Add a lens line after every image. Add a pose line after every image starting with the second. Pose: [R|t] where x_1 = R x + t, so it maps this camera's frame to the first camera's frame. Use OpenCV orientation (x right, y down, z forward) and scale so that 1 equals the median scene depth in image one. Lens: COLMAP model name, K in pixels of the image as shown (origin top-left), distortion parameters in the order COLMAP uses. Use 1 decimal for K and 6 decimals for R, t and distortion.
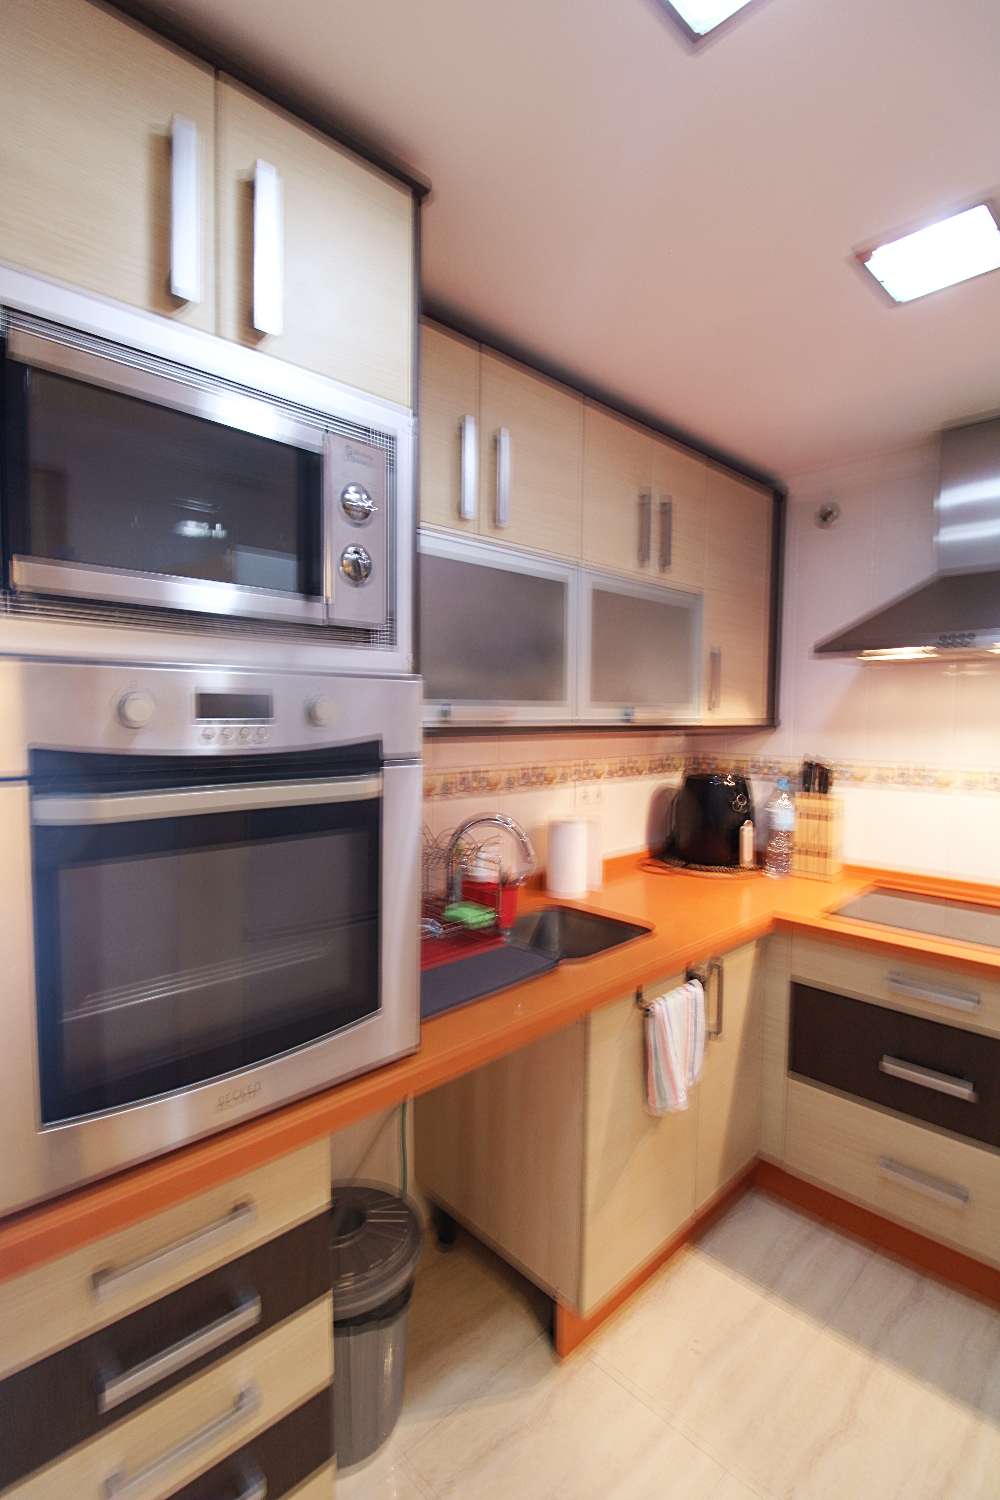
lens RADIAL K [[698.5, 0, 500.0], [0, 698.5, 750.0], [0, 0, 1]] dist [-0.003067, -0.008809]
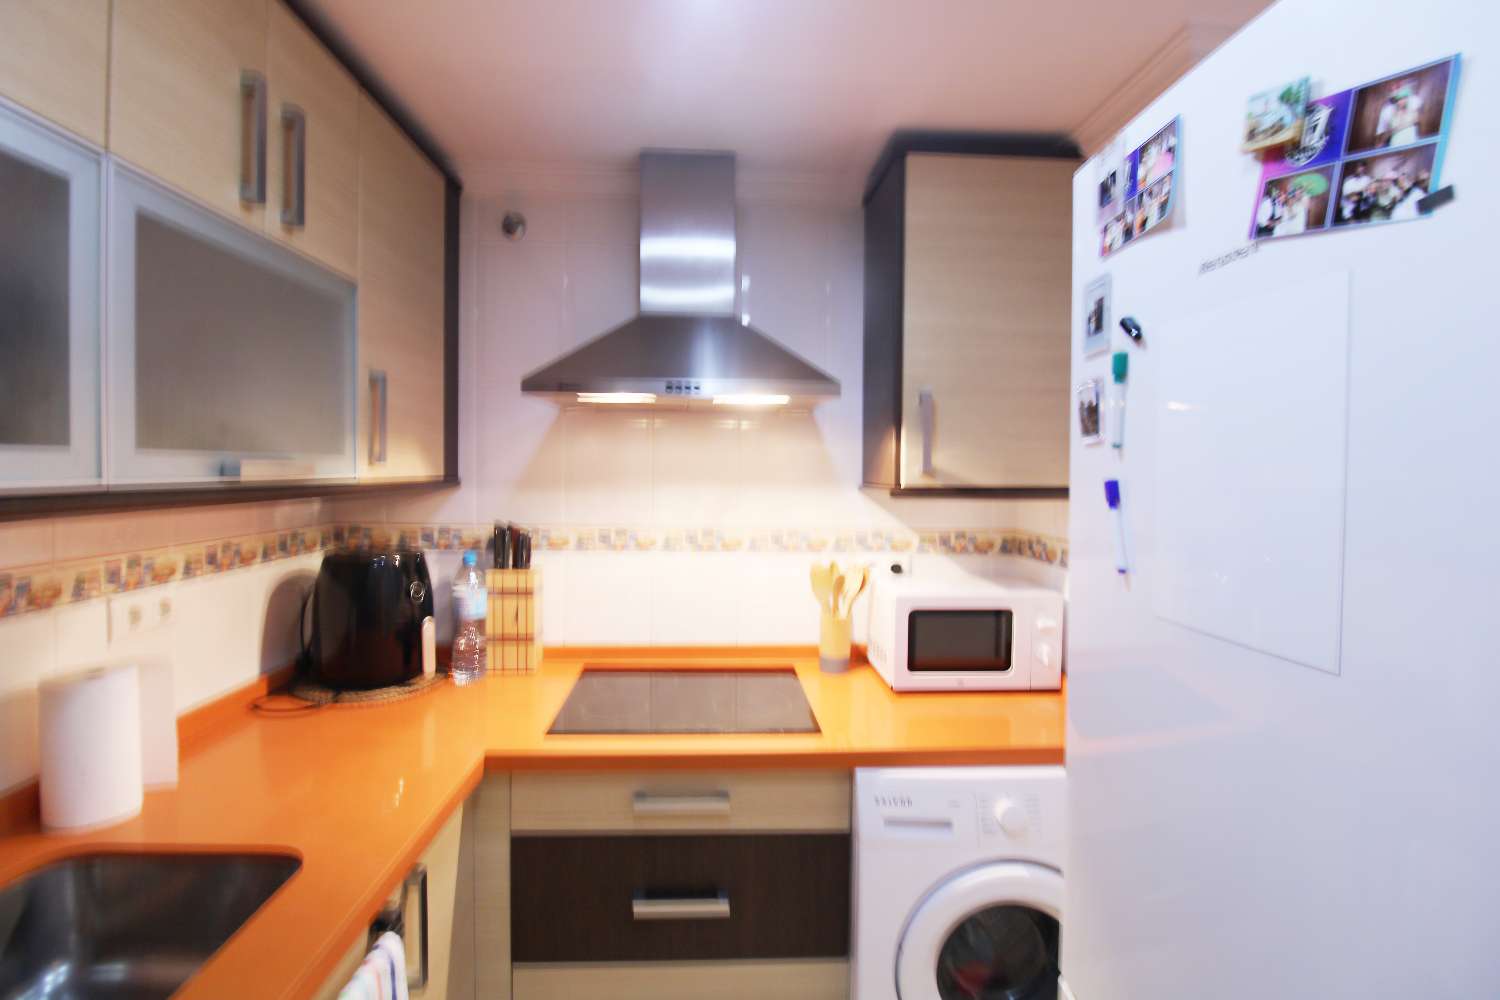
lens RADIAL K [[698.5, 0, 740.0], [0, 698.5, 487.7], [0, 0, 1]] dist [-0.003067, -0.008809]
pose [[0.673889, -0.019710, 0.738570, 0.042674], [0.034688, 0.999386, -0.004981, -0.016218], [-0.738018, 0.028976, 0.674158, 0.277596]]
